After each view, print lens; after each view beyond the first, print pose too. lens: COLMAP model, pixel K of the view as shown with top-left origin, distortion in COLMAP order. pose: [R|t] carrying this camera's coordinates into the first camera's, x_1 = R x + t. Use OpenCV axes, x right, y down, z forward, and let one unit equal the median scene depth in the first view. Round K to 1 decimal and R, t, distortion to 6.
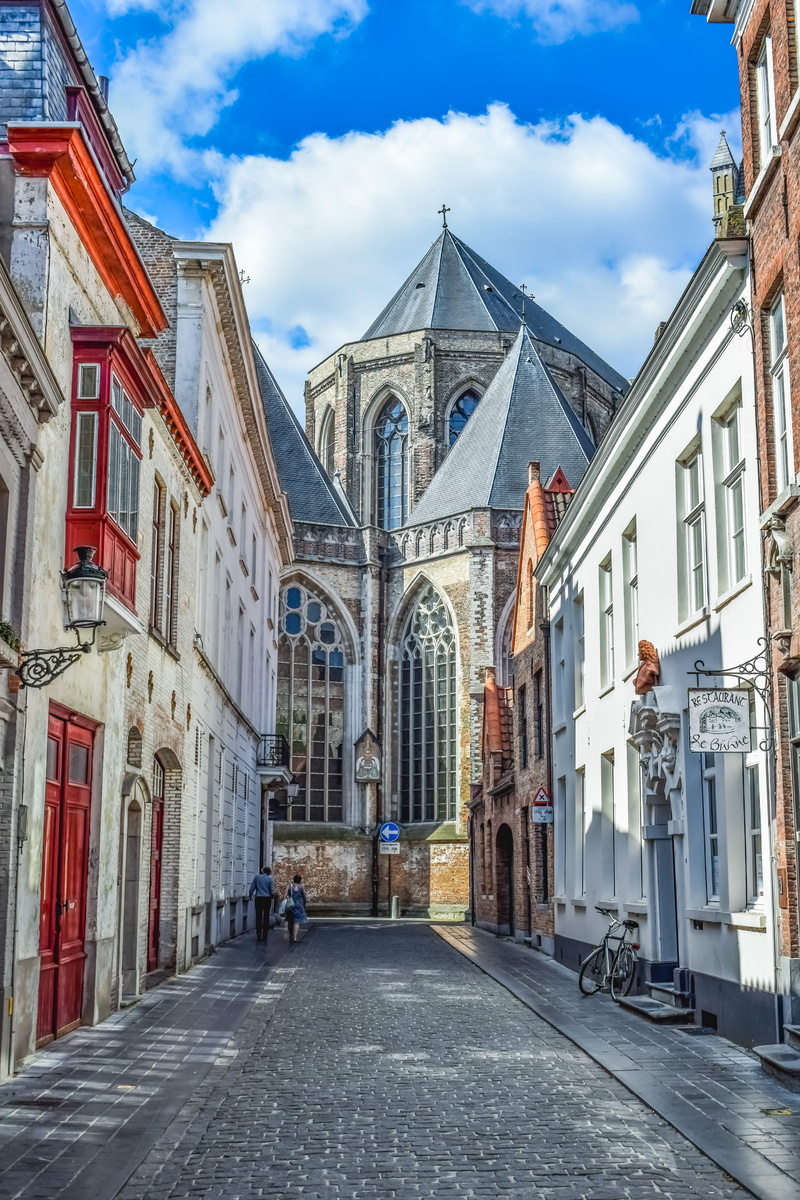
lens RADIAL K [[1474.5, 0, 400.0], [0, 1474.5, 600.0], [0, 0, 1]] dist [-0.003731, -0.006285]
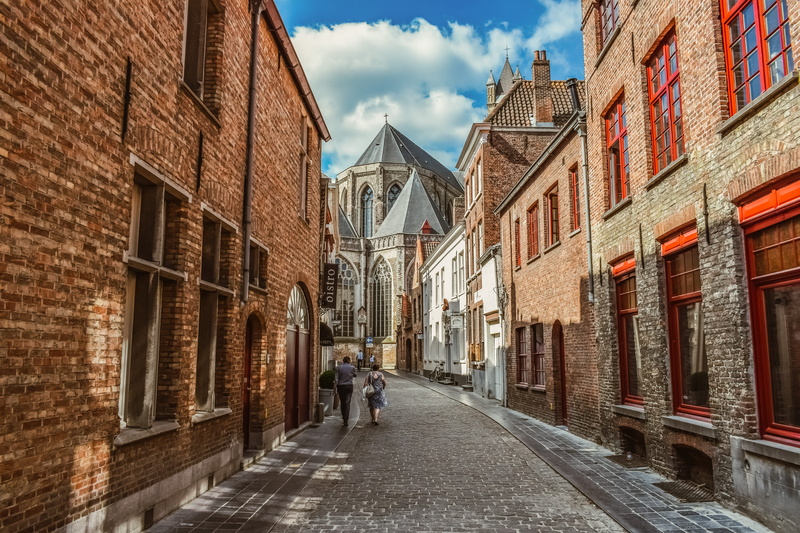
lens RADIAL K [[624.7, 0, 400.0], [0, 624.7, 266.5], [0, 0, 1]] dist [0.000132, 0.000046]
pose [[0.997846, 0.005319, 0.065381, -0.028275], [-0.008128, 0.999052, 0.042778, -0.047717], [-0.065092, -0.043218, 0.996943, -0.268793]]
